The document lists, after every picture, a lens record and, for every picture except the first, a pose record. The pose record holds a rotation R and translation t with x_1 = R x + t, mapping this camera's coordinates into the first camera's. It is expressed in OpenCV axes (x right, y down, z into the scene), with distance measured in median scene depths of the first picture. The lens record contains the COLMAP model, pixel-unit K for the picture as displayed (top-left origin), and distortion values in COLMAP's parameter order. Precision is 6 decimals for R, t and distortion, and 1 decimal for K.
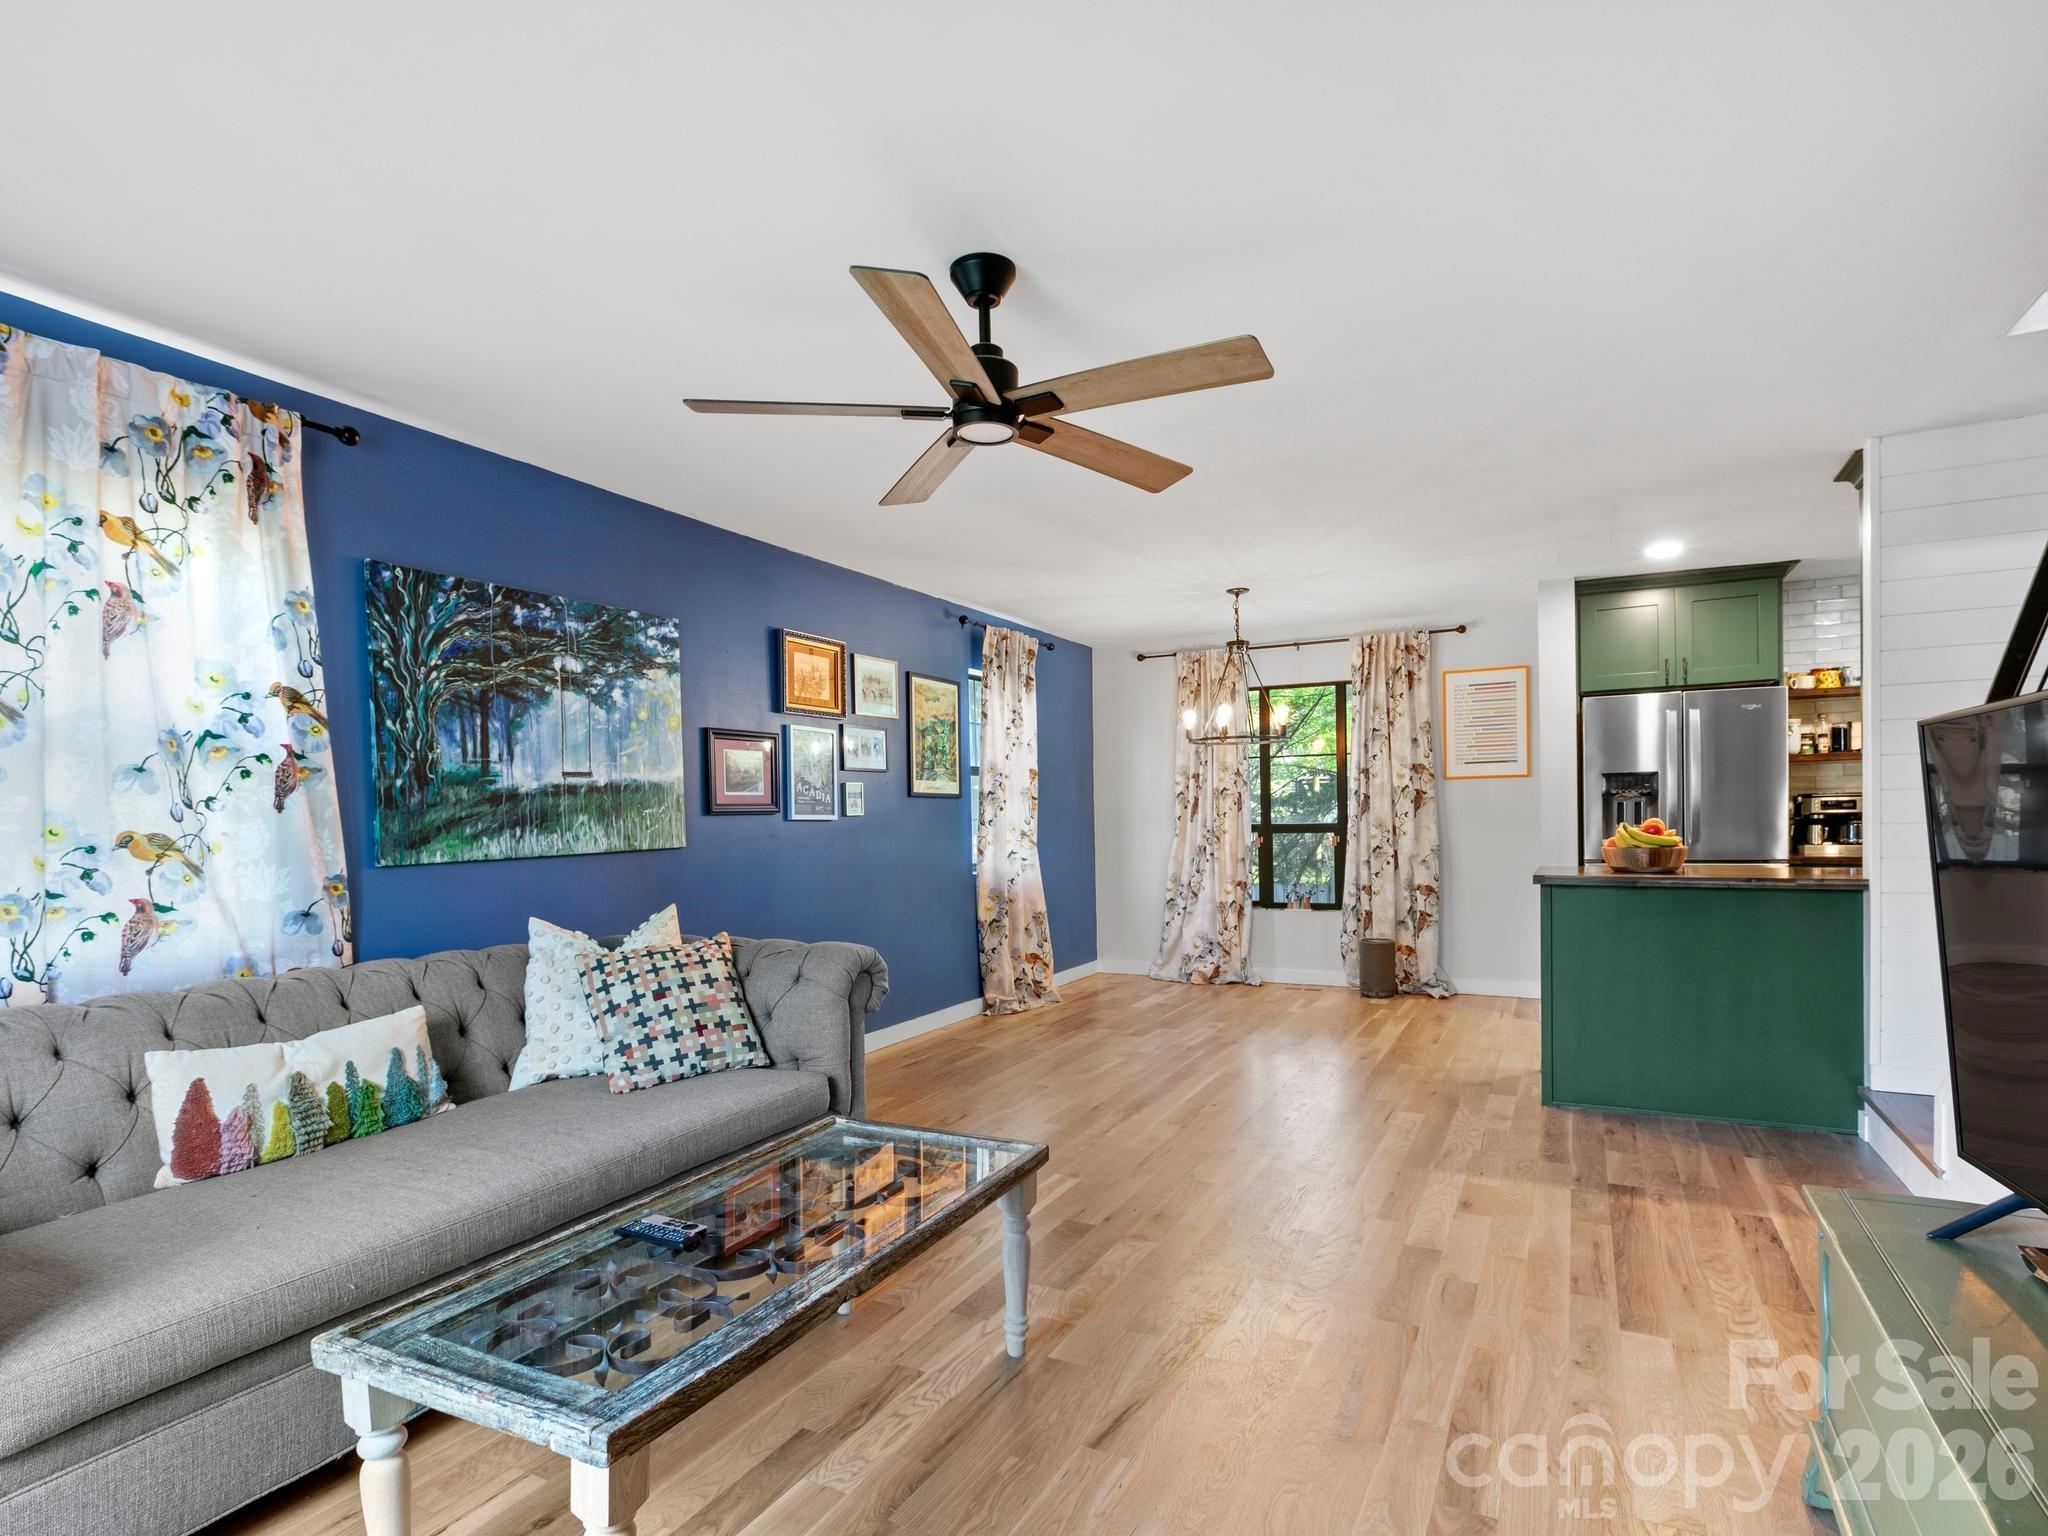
lens RADIAL K [[1041.4, 0, 1044.2], [0, 1041.4, 827.2], [0, 0, 1]] dist [-0.002928, 0.003962]
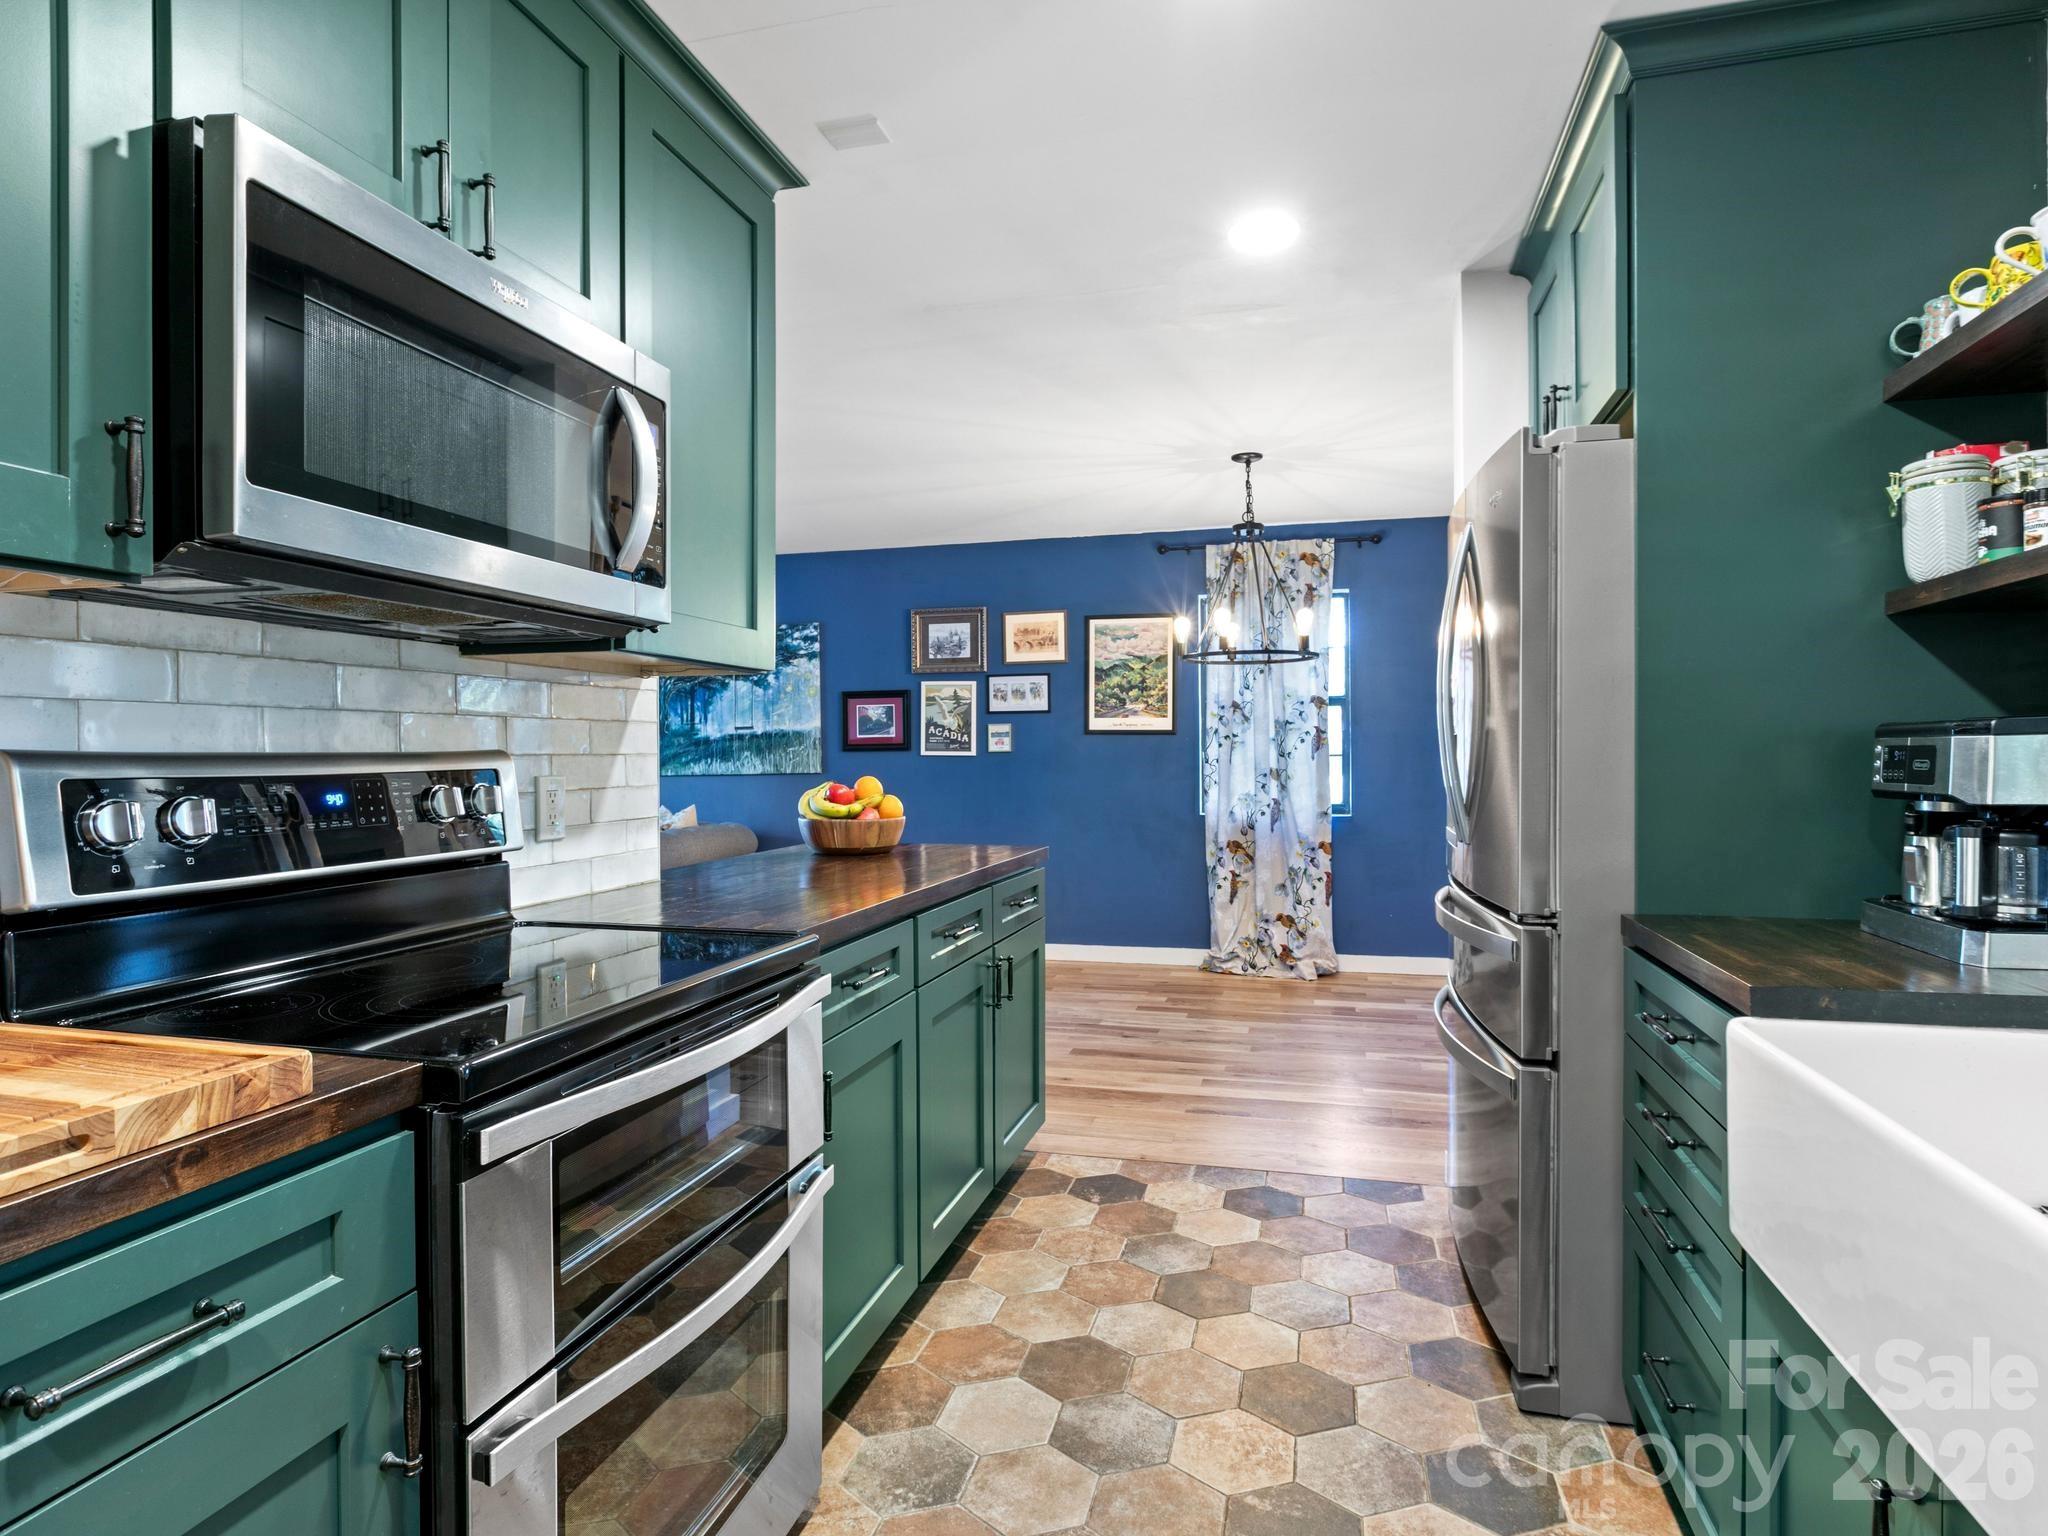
lens RADIAL K [[1158.5, 0, 1014.2], [0, 1158.5, 756.2], [0, 0, 1]] dist [0.002098, -0.001456]
pose [[0.199521, 0.020211, -0.979685, 1.243865], [-0.007214, 0.999790, 0.019156, -0.036116], [0.979867, 0.003245, 0.199625, 0.861030]]
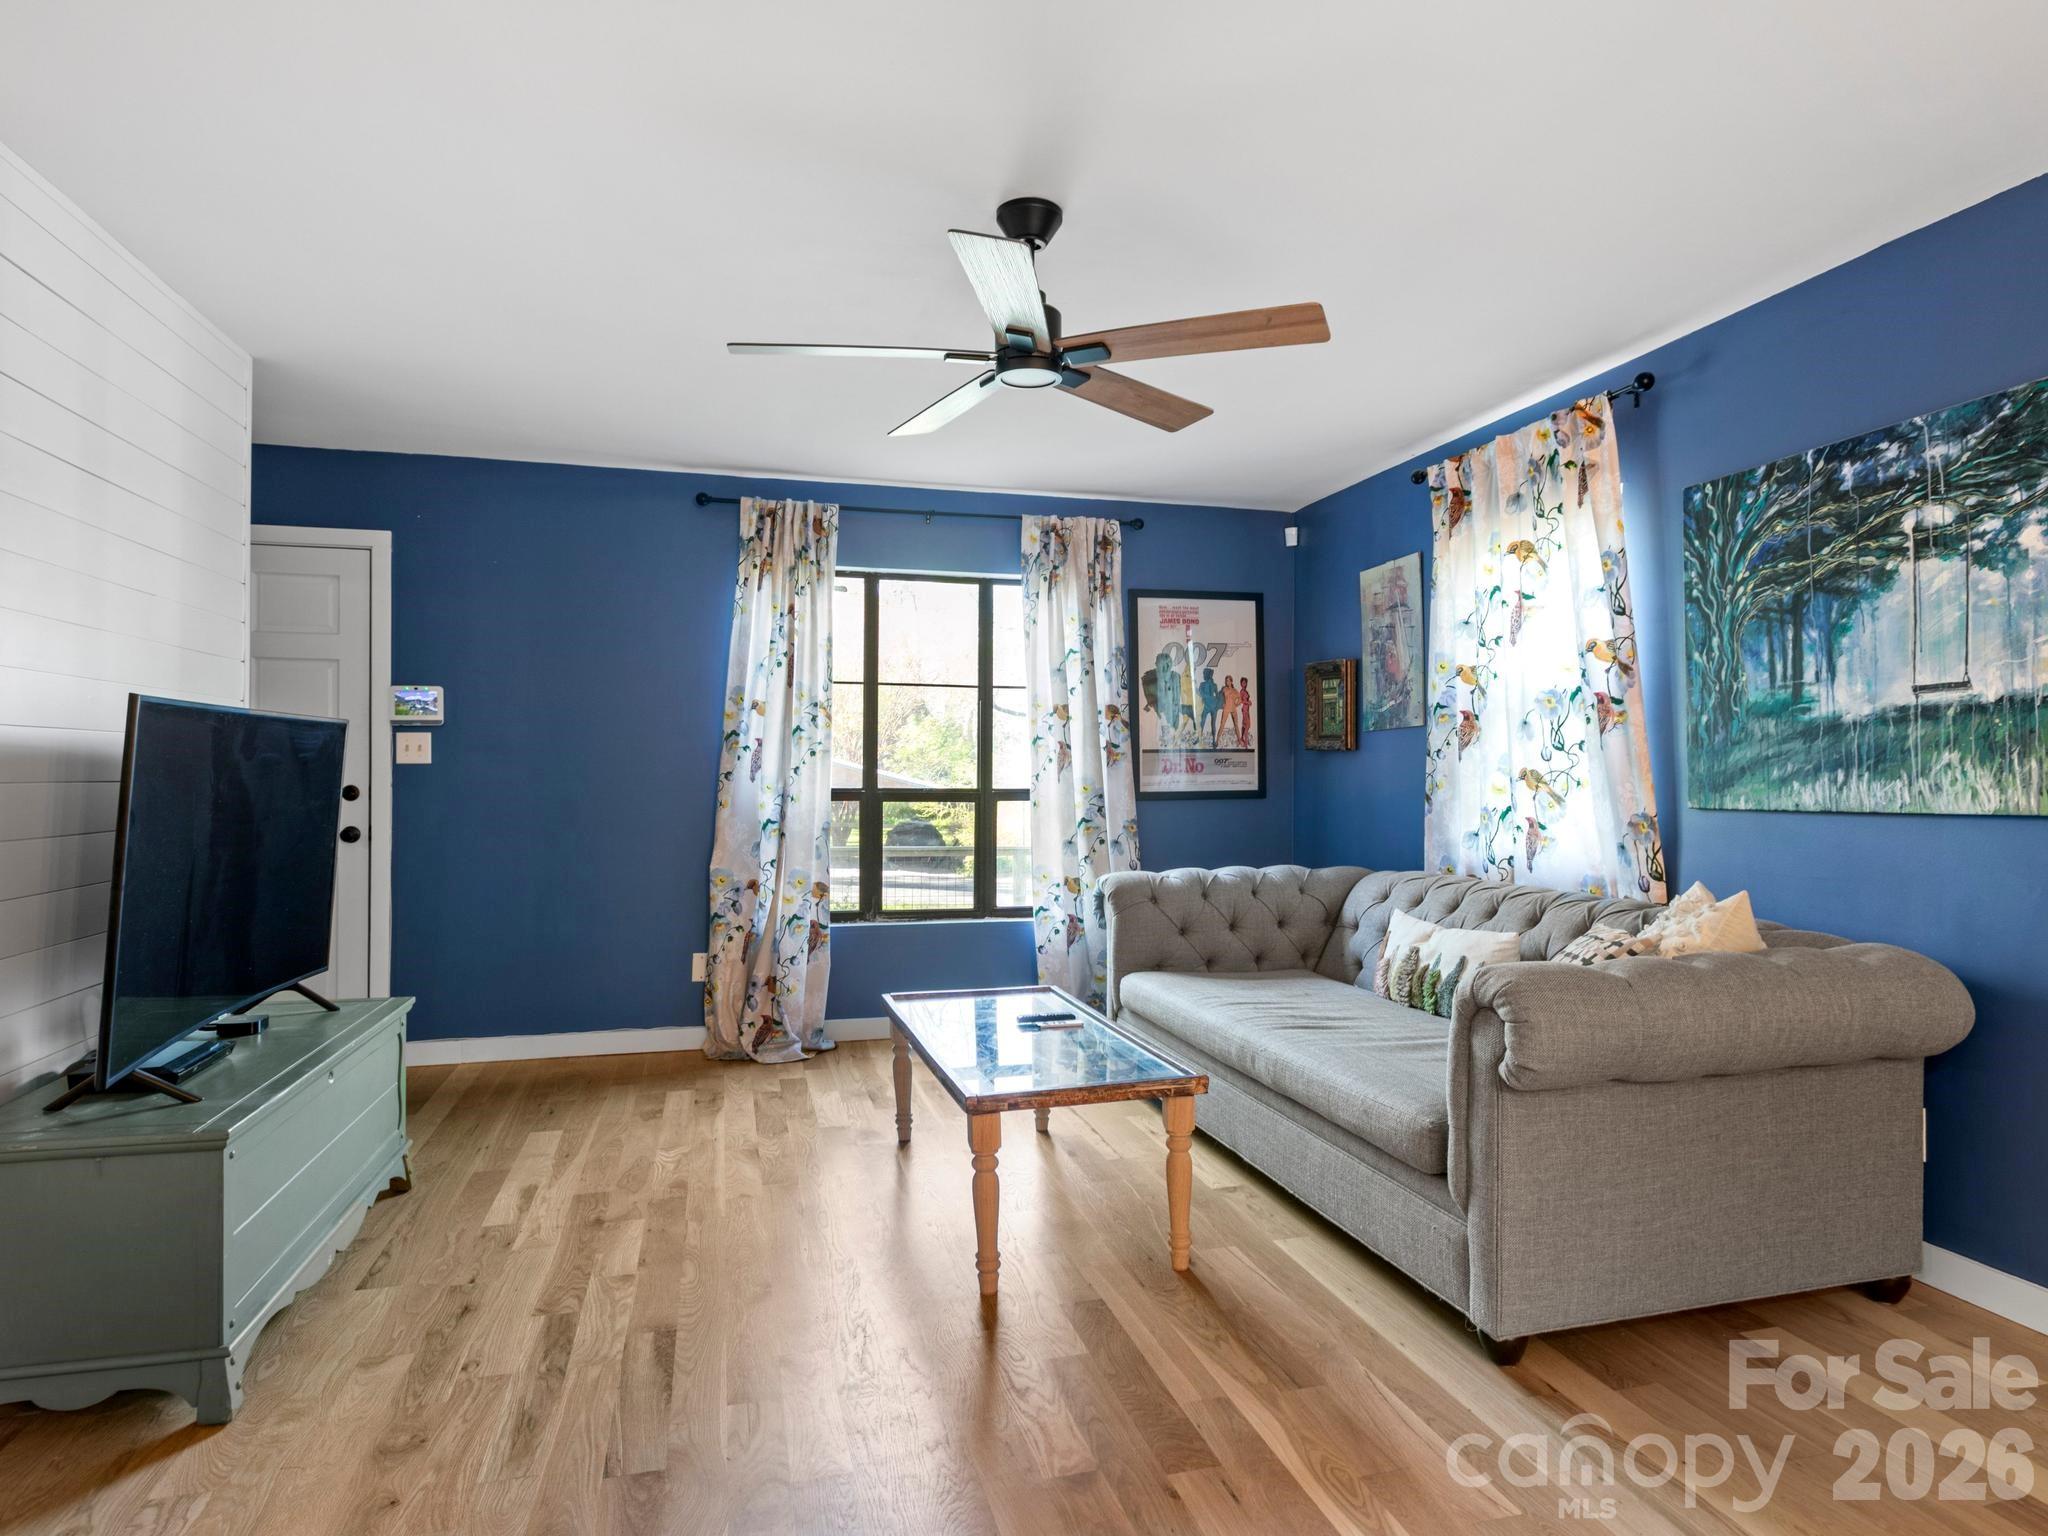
lens RADIAL K [[1158.5, 0, 1030.0], [0, 1158.5, 765.2], [0, 0, 1]] dist [0.002098, -0.001456]
pose [[-0.746004, 0.014972, -0.665773, 0.350688], [0.008008, 0.999877, 0.013512, -0.014256], [0.665894, 0.004748, -0.746032, 0.943274]]
